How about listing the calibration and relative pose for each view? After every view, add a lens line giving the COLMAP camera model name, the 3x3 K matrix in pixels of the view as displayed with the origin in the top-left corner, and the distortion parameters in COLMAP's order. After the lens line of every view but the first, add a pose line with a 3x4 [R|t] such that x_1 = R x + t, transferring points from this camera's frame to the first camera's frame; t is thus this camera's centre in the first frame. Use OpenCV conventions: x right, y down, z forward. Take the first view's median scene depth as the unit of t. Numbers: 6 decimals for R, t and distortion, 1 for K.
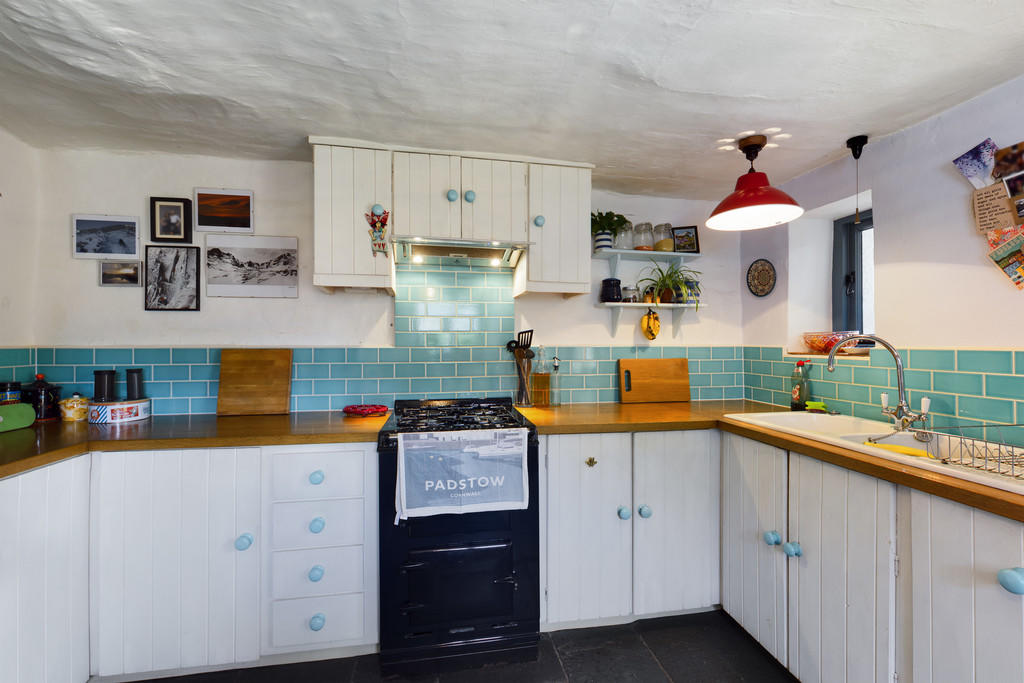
lens RADIAL K [[433.1, 0, 510.9], [0, 433.1, 343.2], [0, 0, 1]] dist [-0.002000, -0.000515]
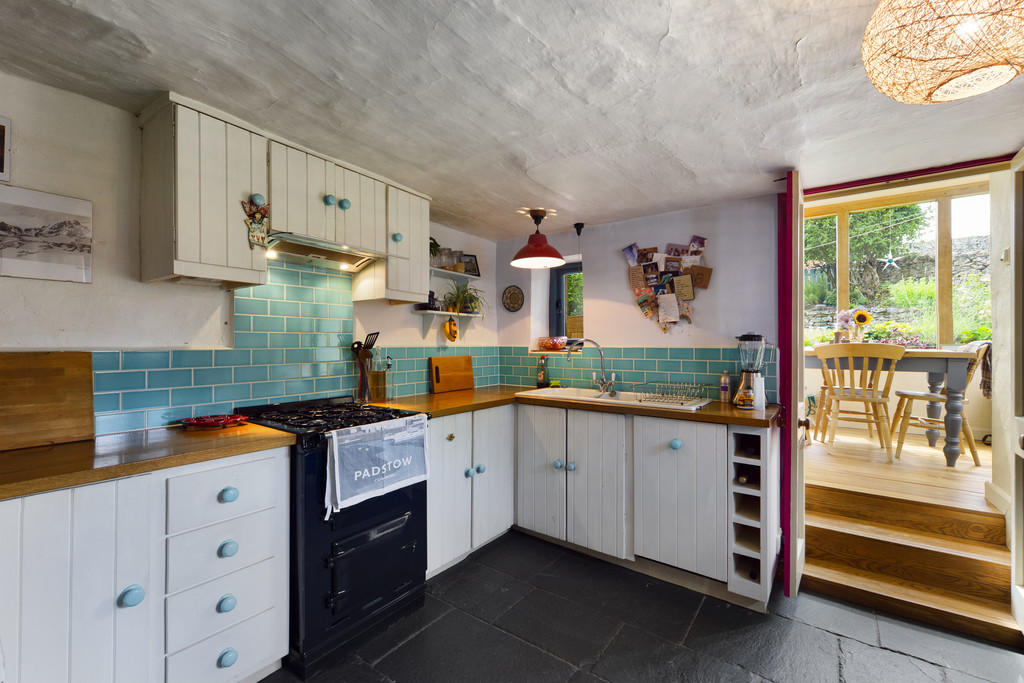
lens RADIAL K [[433.1, 0, 513.2], [0, 433.1, 343.6], [0, 0, 1]] dist [-0.002000, -0.000515]
pose [[0.716974, 0.000654, 0.697099, -0.555506], [0.000702, 0.999998, -0.001660, 0.000644], [-0.697099, 0.001679, 0.716973, -0.040285]]
